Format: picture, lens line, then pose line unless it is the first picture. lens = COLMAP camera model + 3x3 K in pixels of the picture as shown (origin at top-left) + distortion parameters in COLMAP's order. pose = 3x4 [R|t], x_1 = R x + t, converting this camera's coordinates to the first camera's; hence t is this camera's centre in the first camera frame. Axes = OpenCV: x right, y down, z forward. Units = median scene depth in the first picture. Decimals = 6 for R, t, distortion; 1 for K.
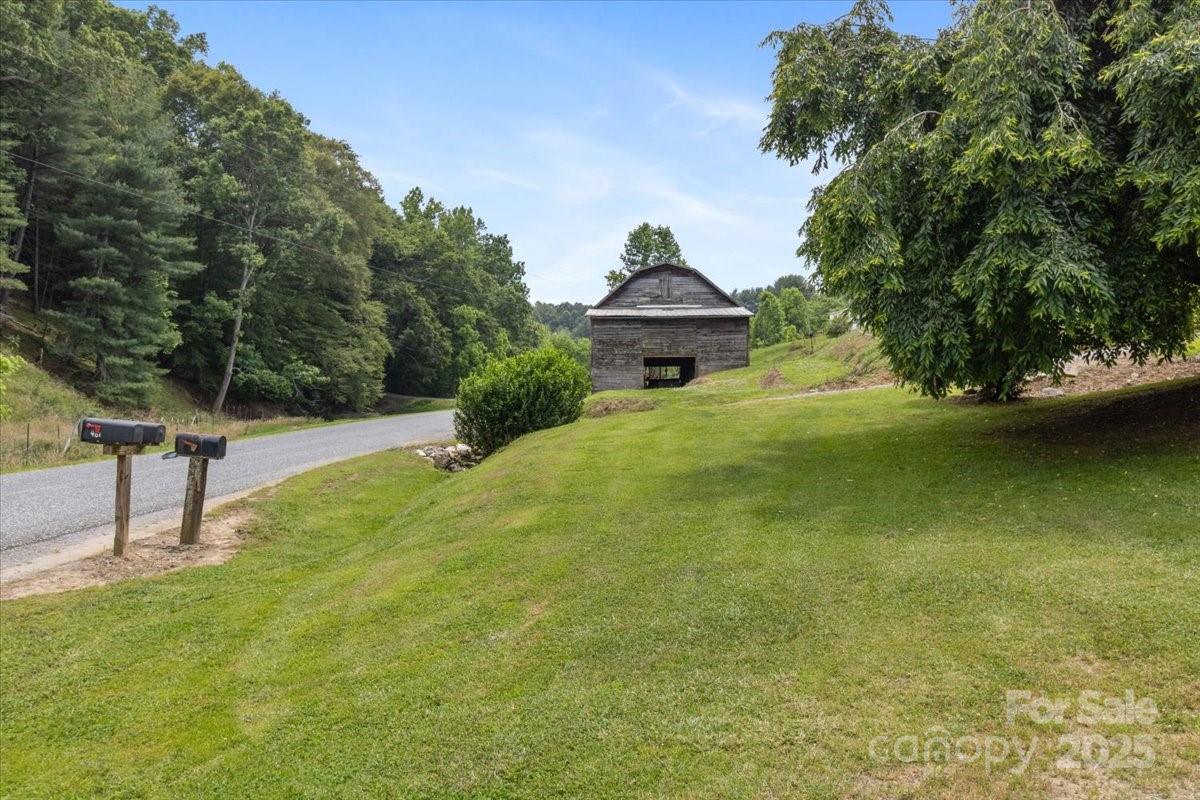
lens RADIAL K [[965.1, 0, 602.3], [0, 965.1, 397.7], [0, 0, 1]] dist [0.014549, -0.013840]
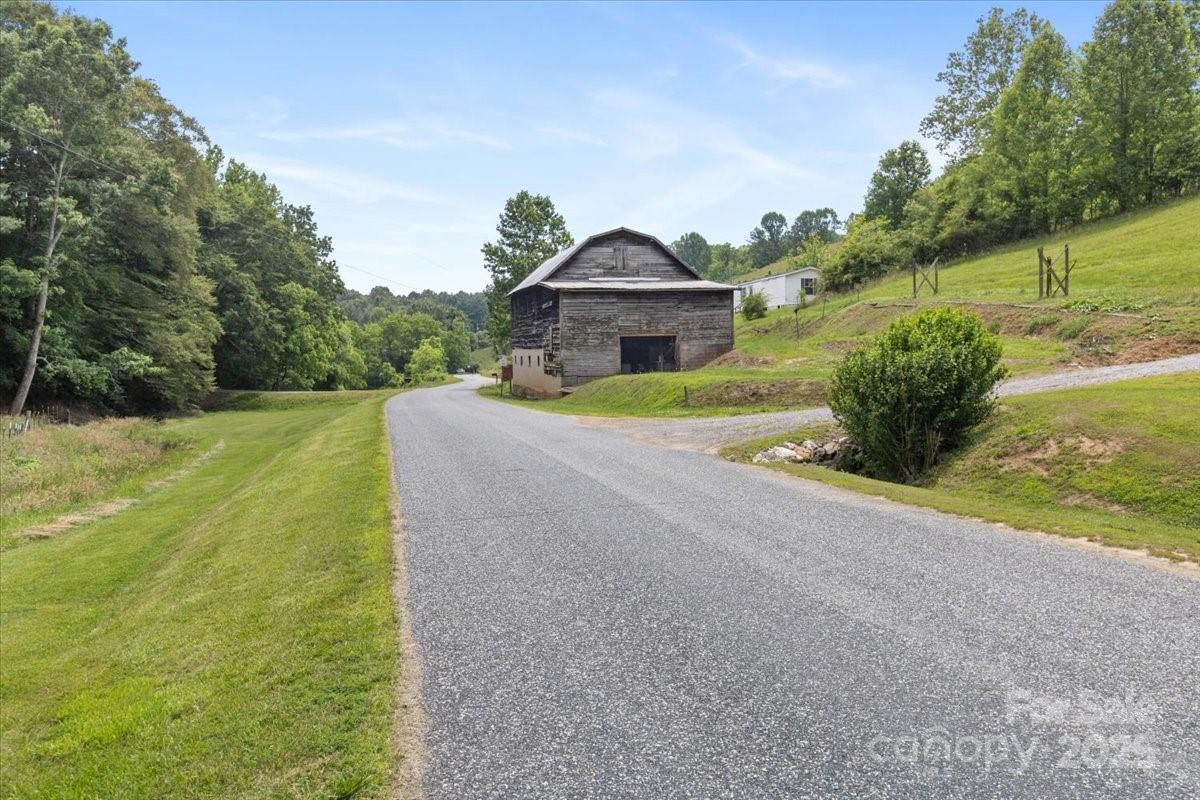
lens RADIAL K [[965.1, 0, 598.8], [0, 965.1, 403.1], [0, 0, 1]] dist [0.014549, -0.013840]
pose [[0.962655, -0.027383, 0.269344, -0.157407], [0.022469, 0.999520, 0.021311, -0.000627], [-0.269798, -0.014464, 0.962808, 0.125772]]
